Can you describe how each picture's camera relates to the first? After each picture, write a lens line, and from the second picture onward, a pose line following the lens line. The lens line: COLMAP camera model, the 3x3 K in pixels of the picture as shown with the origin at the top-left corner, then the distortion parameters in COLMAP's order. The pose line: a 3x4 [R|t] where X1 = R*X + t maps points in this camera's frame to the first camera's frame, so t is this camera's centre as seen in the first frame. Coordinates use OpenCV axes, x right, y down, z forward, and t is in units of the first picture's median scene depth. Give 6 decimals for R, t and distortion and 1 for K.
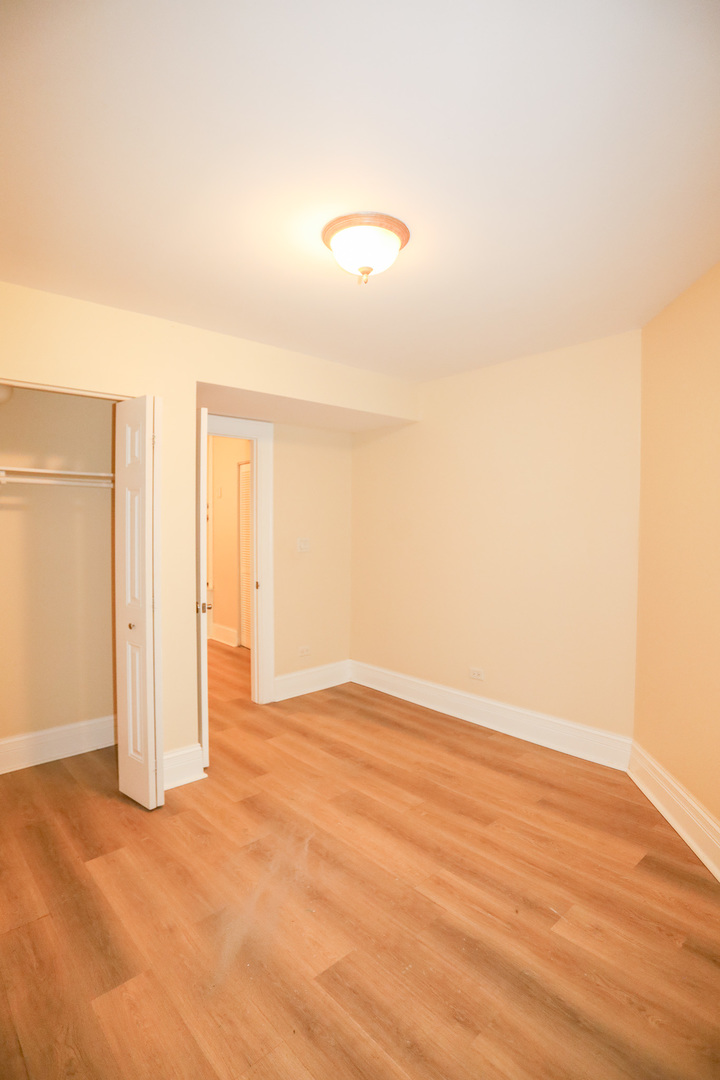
lens RADIAL K [[515.1, 0, 360.0], [0, 515.1, 540.0], [0, 0, 1]] dist [-0.018490, 0.000788]
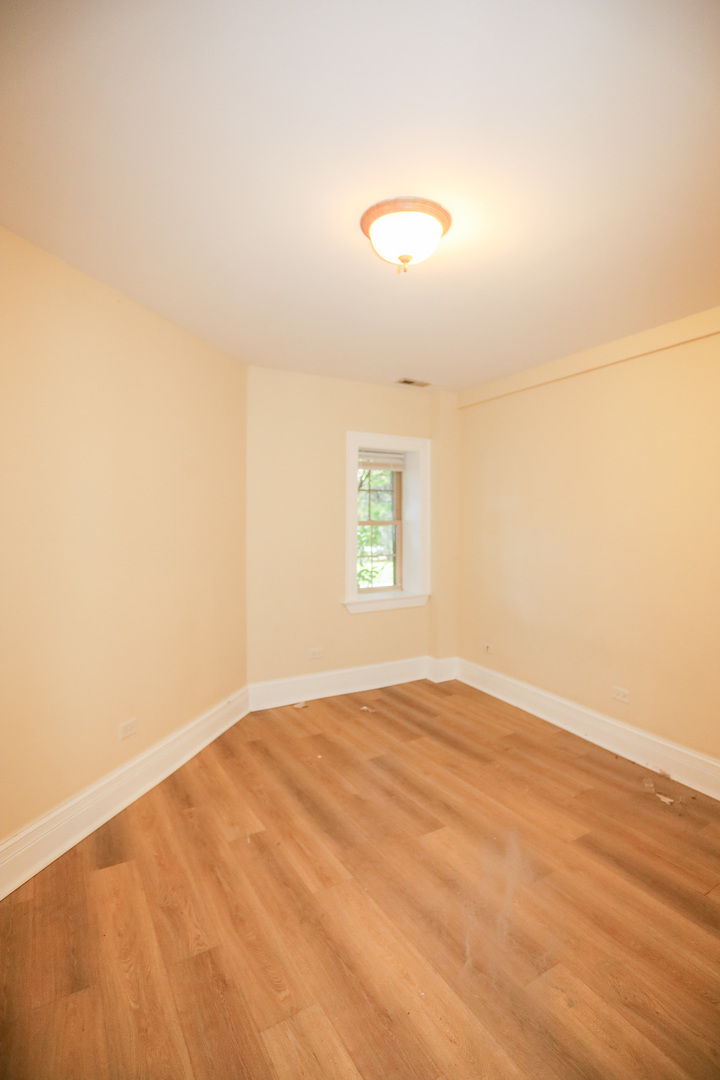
lens RADIAL K [[515.1, 0, 360.0], [0, 515.1, 540.0], [0, 0, 1]] dist [-0.018490, 0.000788]
pose [[-0.980461, -0.012510, 0.196314, -0.098029], [0.003010, 0.996905, 0.078560, -0.070603], [-0.196689, 0.077616, -0.977389, 1.907957]]
